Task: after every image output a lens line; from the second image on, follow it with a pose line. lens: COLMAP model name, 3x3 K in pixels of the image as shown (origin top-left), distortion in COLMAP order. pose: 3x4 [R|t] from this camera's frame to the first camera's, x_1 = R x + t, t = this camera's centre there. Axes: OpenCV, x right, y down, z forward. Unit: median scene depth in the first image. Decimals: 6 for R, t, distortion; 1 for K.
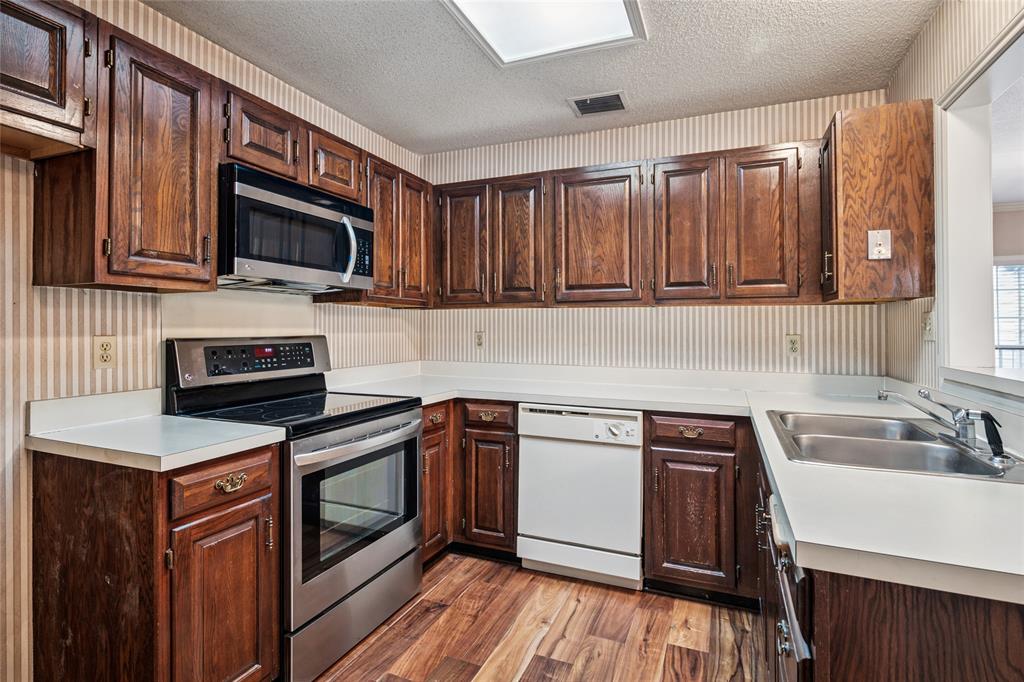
lens RADIAL K [[516.0, 0, 511.3], [0, 516.0, 314.1], [0, 0, 1]] dist [0.001777, -0.000036]
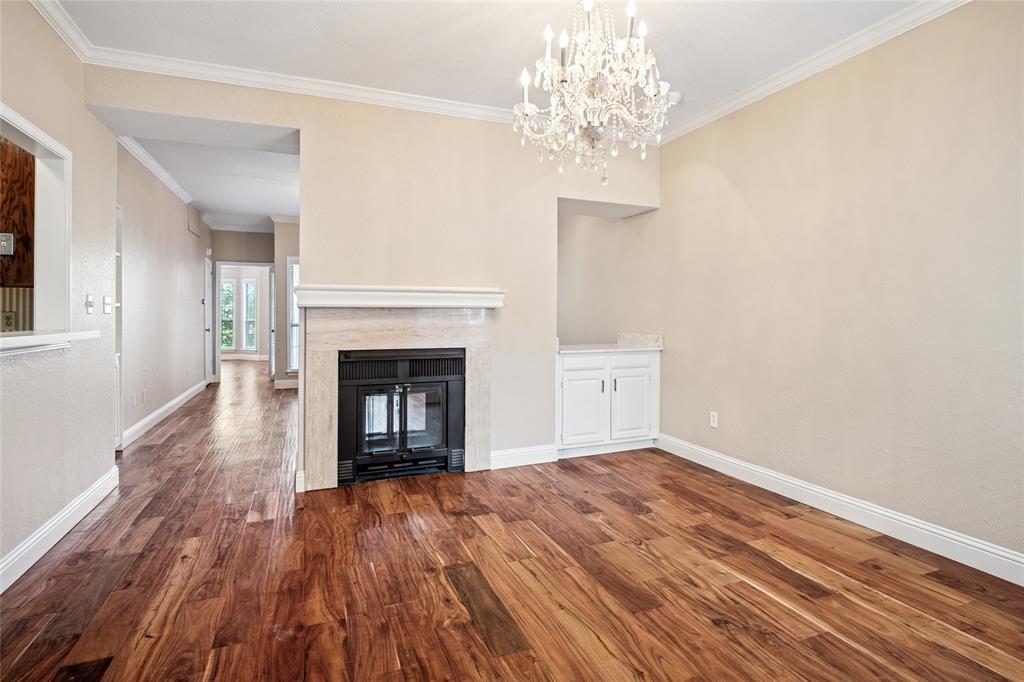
lens RADIAL K [[516.0, 0, 511.3], [0, 516.0, 314.1], [0, 0, 1]] dist [0.001777, -0.000036]
pose [[0.712995, -0.000399, 0.701169, 0.711635], [-0.015451, 0.999748, 0.016281, 0.008857], [-0.700999, -0.022442, 0.712809, -0.935276]]
